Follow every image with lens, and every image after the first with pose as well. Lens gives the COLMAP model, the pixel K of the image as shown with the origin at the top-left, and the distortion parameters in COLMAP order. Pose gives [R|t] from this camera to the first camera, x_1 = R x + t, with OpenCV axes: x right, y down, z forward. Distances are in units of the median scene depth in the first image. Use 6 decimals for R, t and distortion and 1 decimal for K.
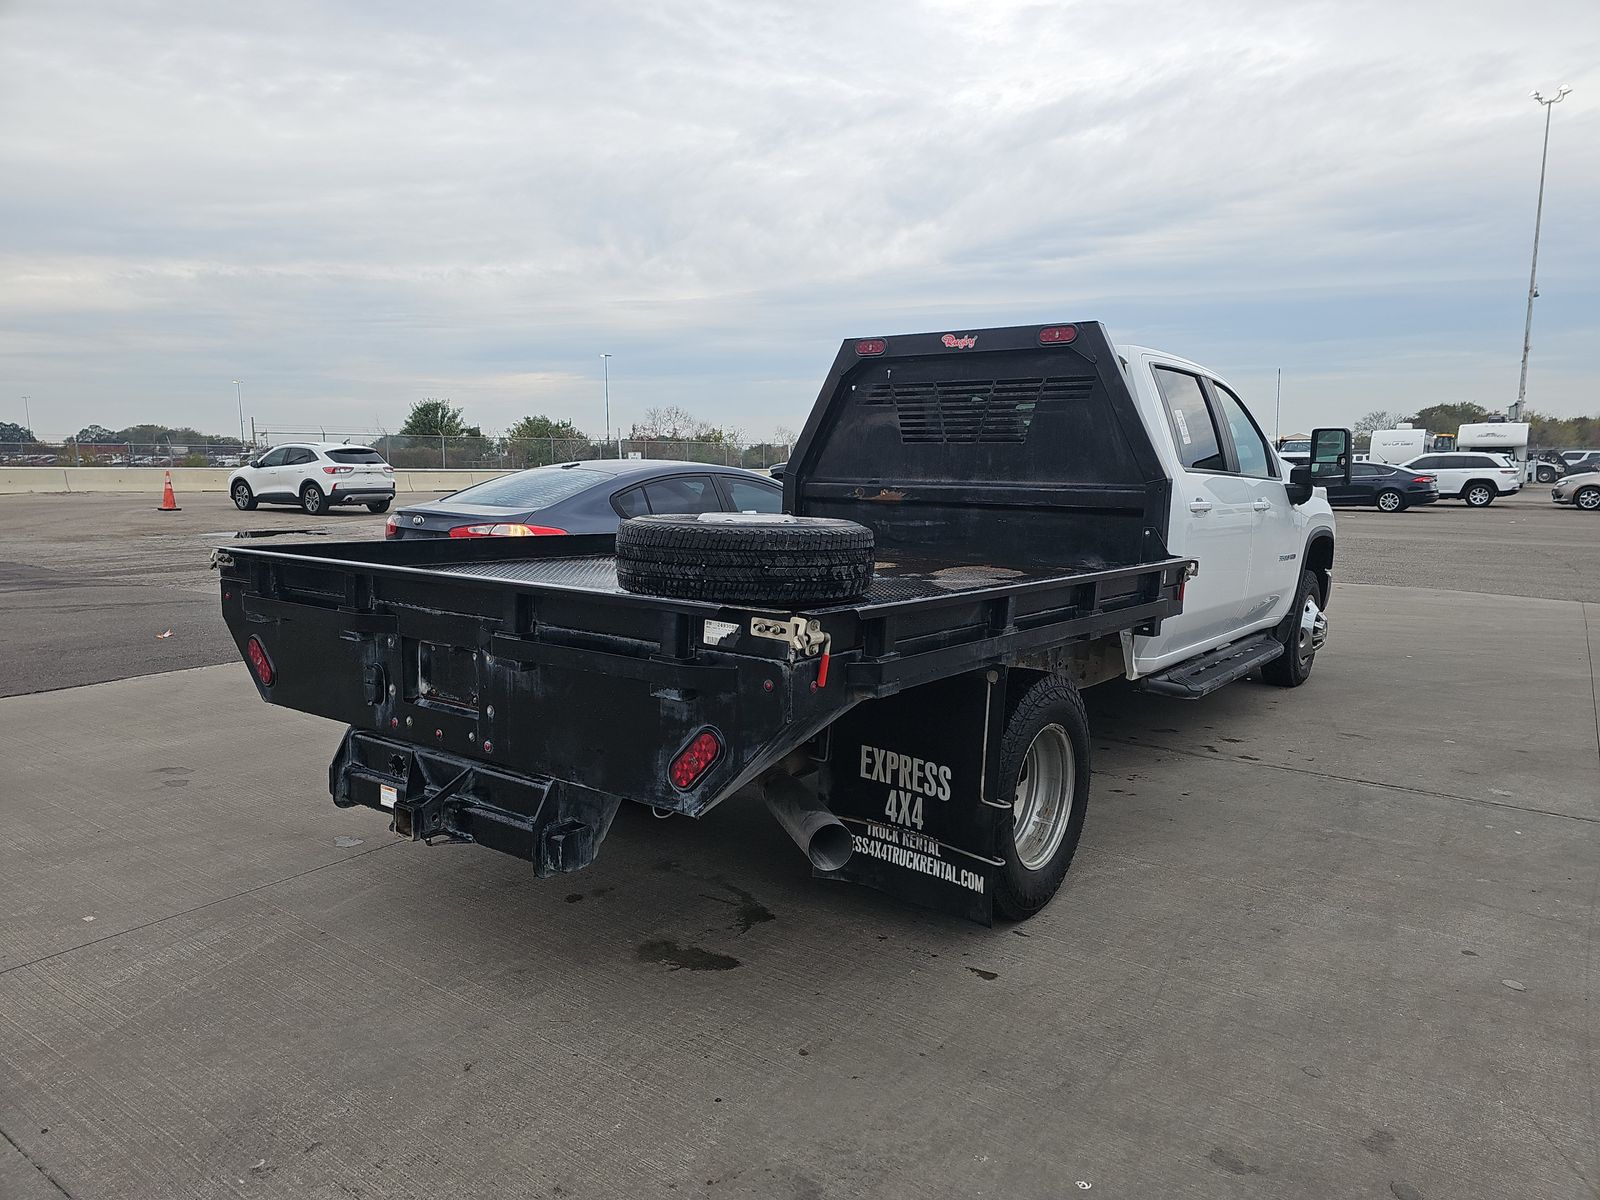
lens RADIAL K [[1073.1, 0, 796.0], [0, 1073.1, 598.3], [0, 0, 1]] dist [0.066658, -0.062040]
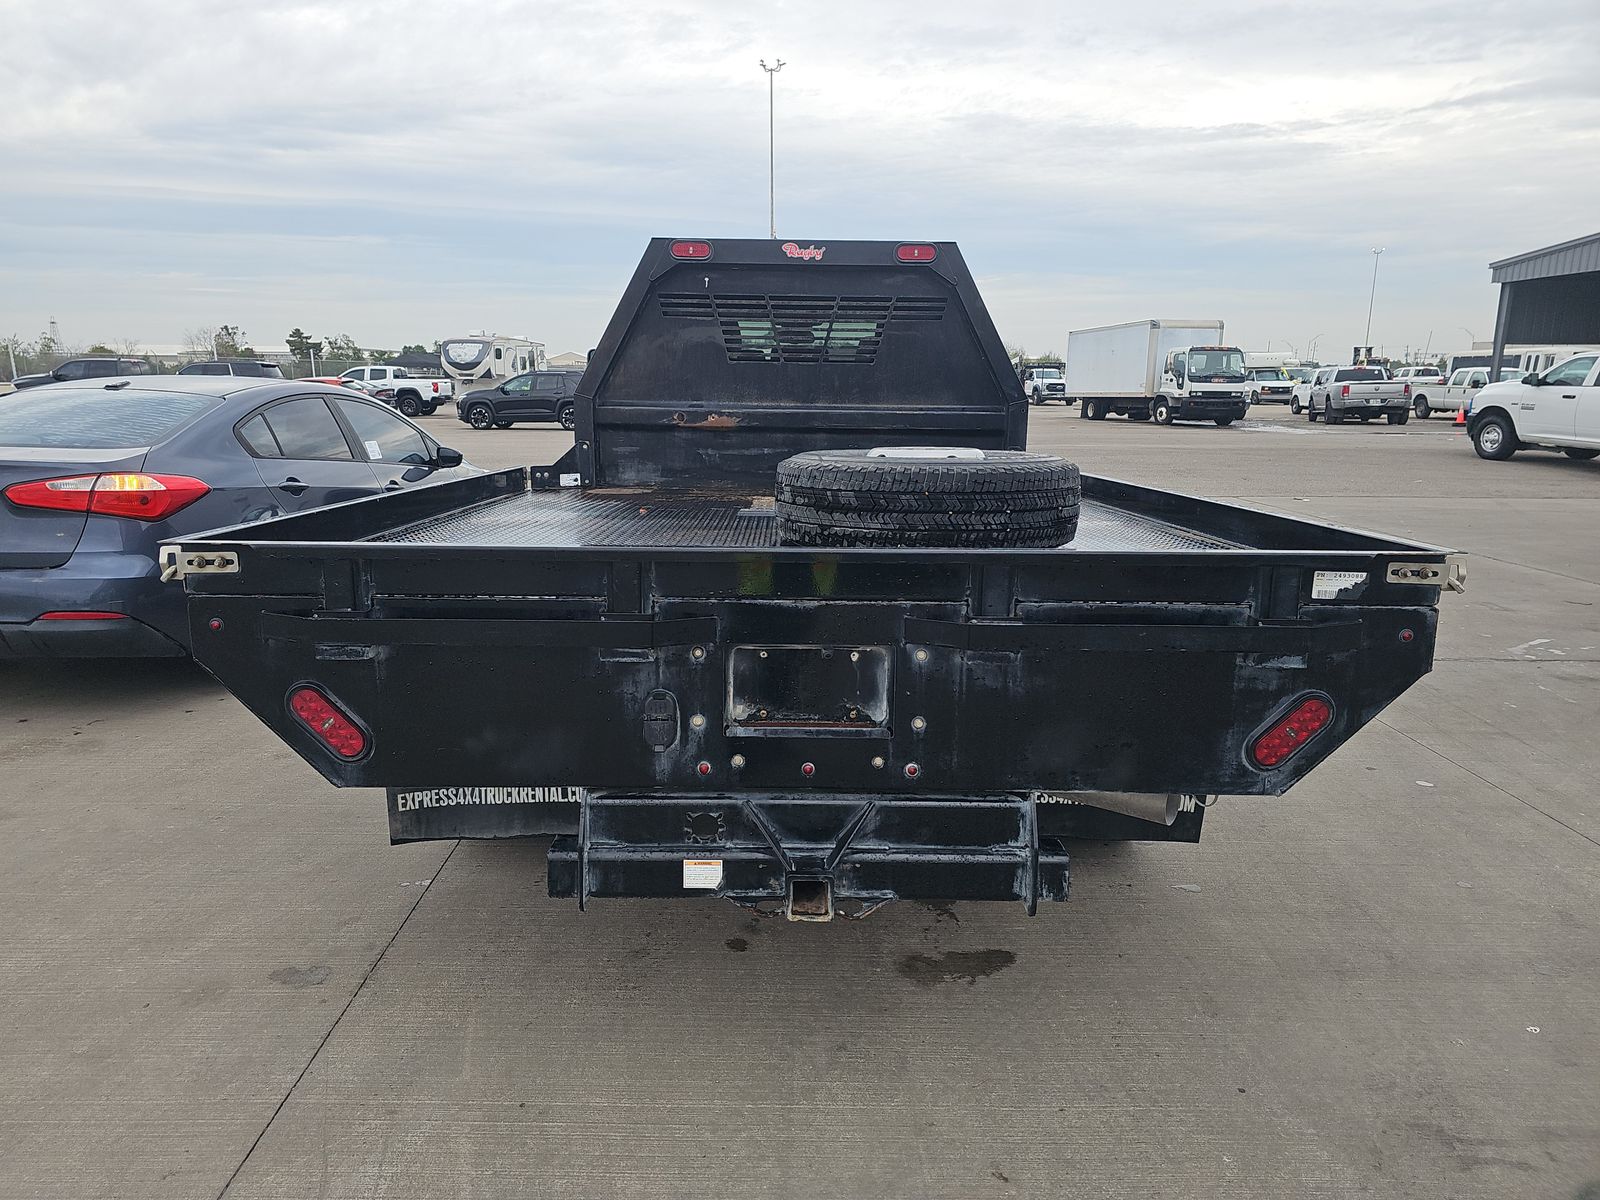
lens RADIAL K [[1073.1, 0, 796.0], [0, 1073.1, 598.3], [0, 0, 1]] dist [0.066658, -0.062040]
pose [[0.800586, -0.117215, 0.587641, -0.449058], [0.072652, 0.992434, 0.098980, -0.036411], [-0.594797, -0.036549, 0.803045, 0.257687]]
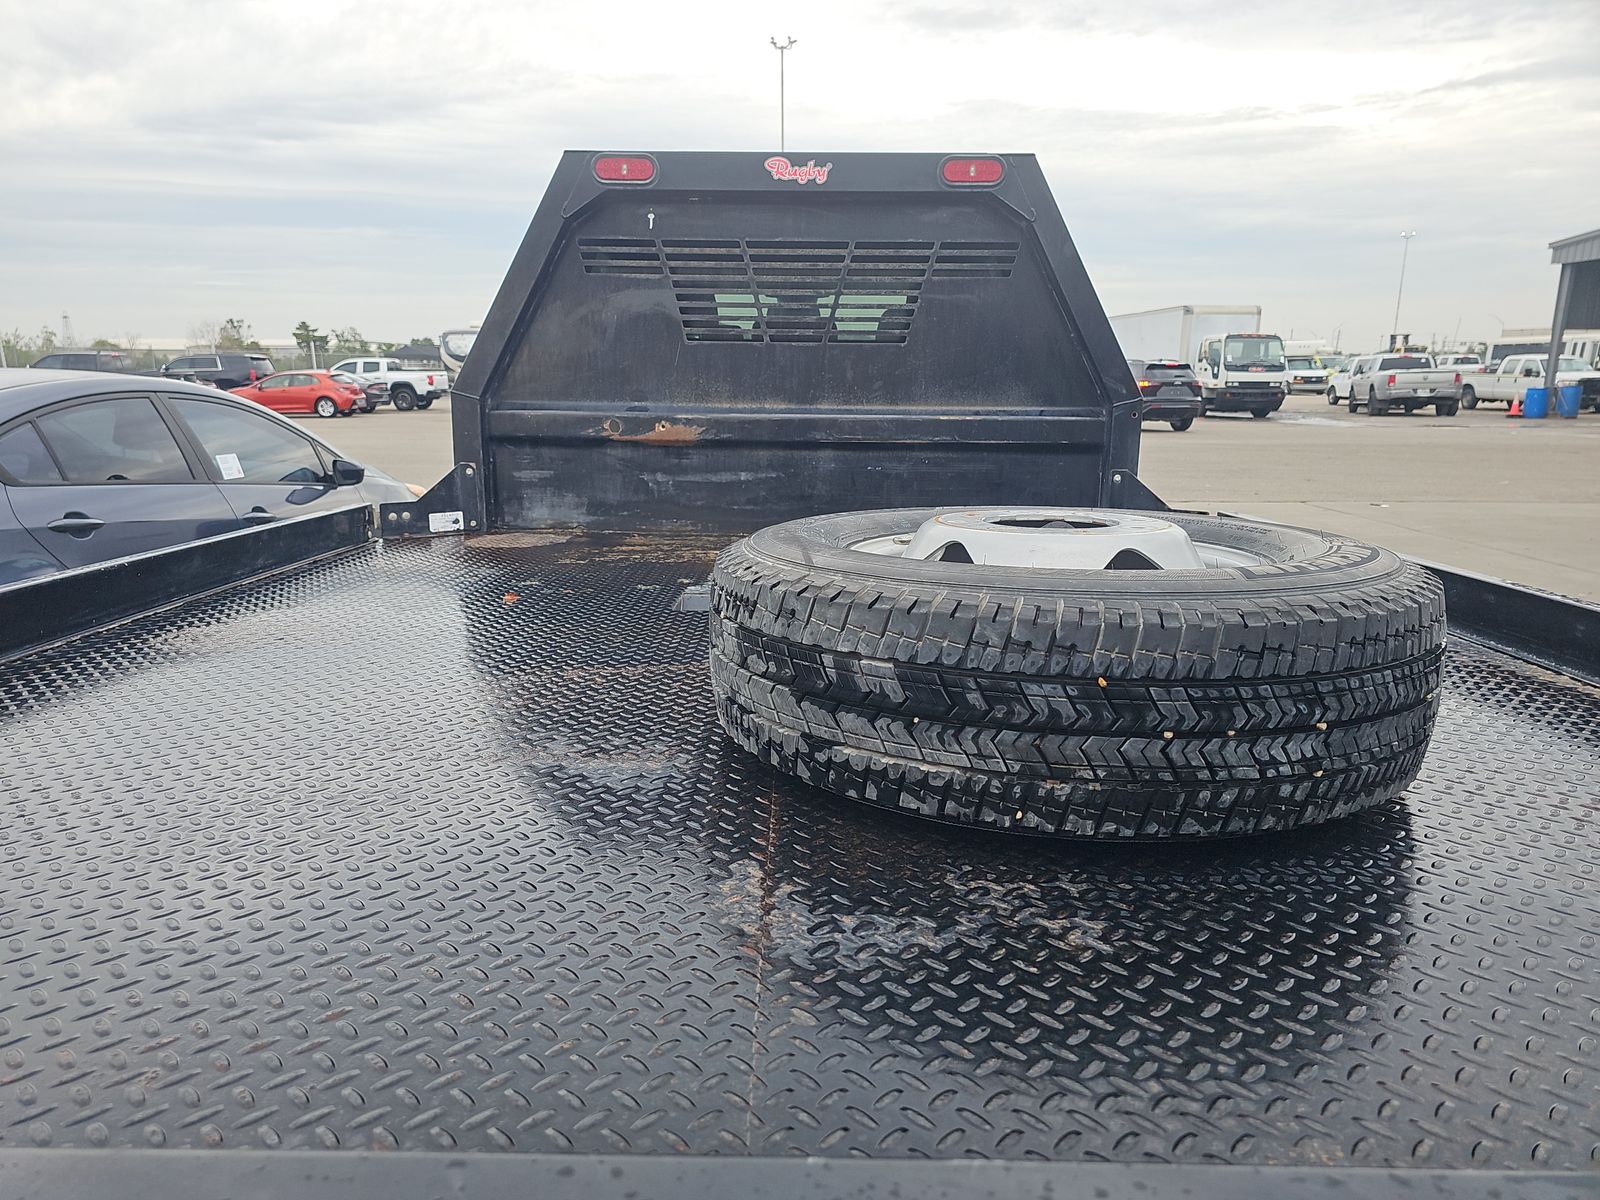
lens RADIAL K [[1077.4, 0, 787.9], [0, 1077.4, 607.2], [0, 0, 1]] dist [0.042222, -0.028952]
pose [[0.811812, -0.126185, 0.570122, -0.236409], [0.074822, 0.990802, 0.112753, -0.068347], [-0.579106, -0.048877, 0.813786, 0.518462]]
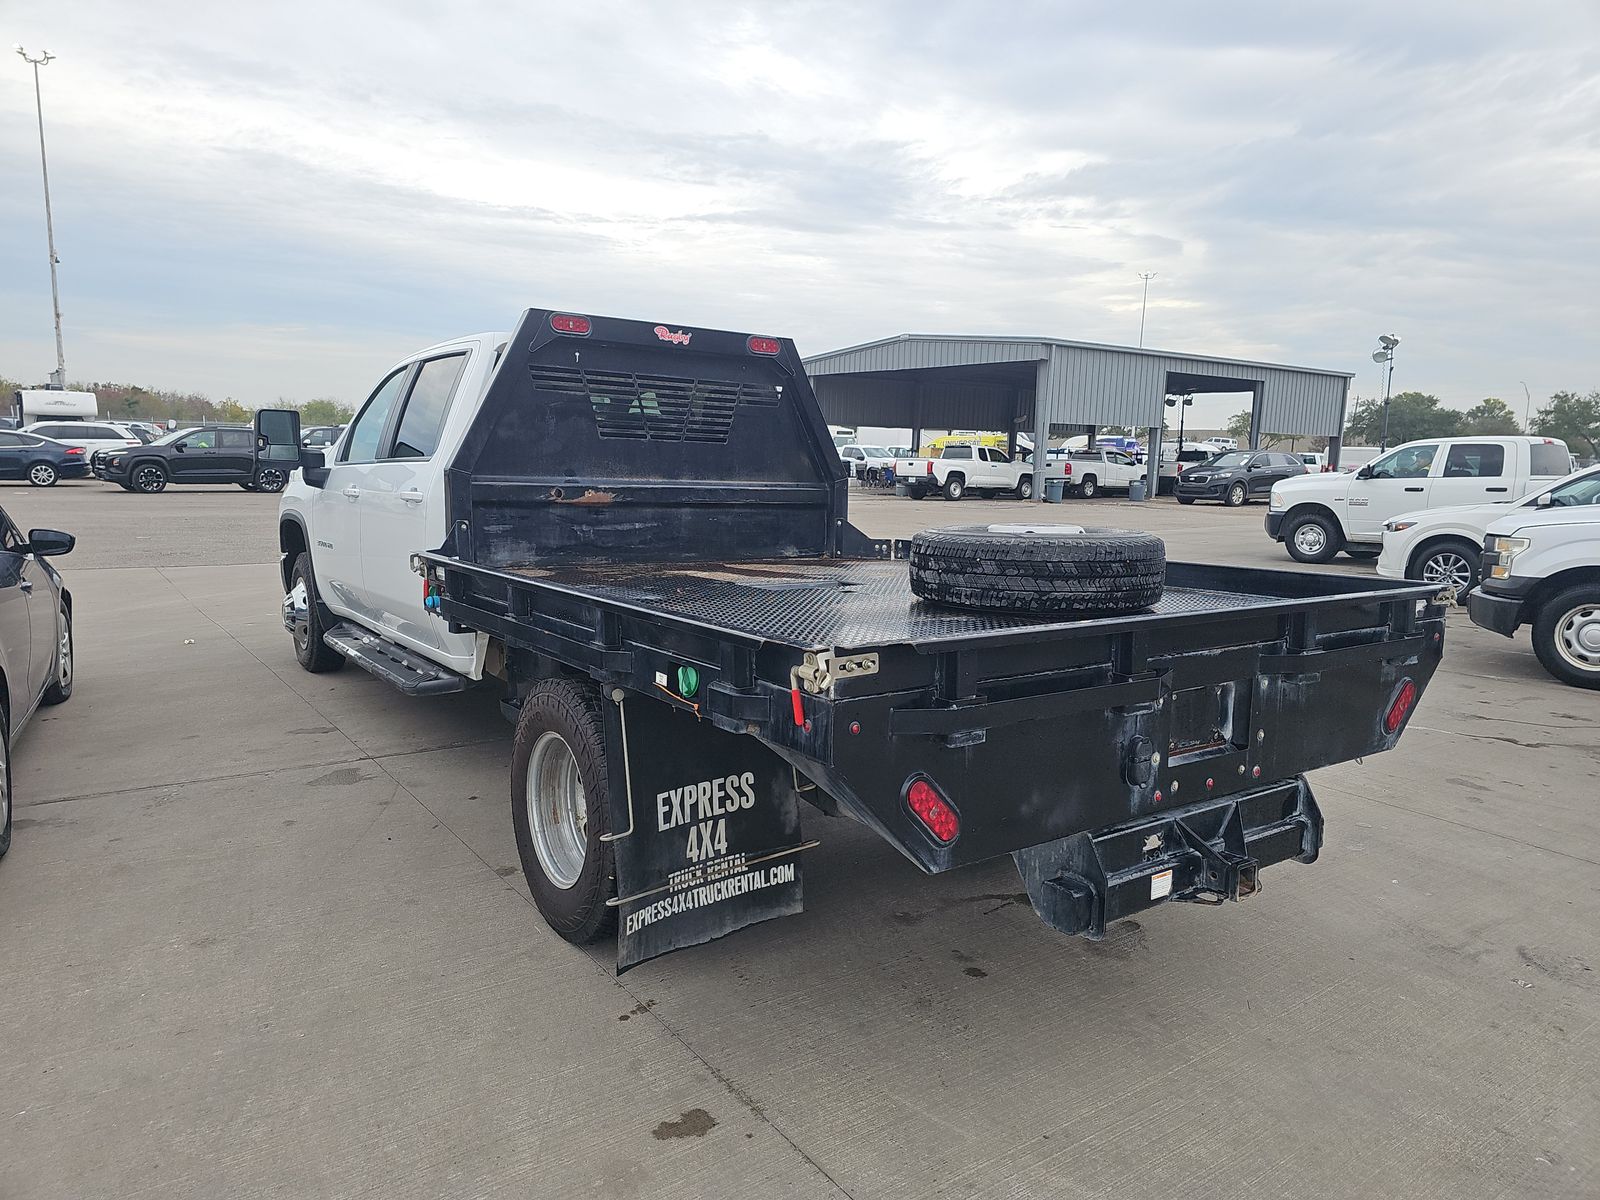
lens RADIAL K [[1058.3, 0, 830.2], [0, 1058.3, 591.0], [0, 0, 1]] dist [0.050957, -0.030401]
pose [[0.295703, -0.119134, 0.947822, -0.760613], [0.094997, 0.990942, 0.094916, -0.092207], [-0.950545, 0.061973, 0.304342, 0.613062]]
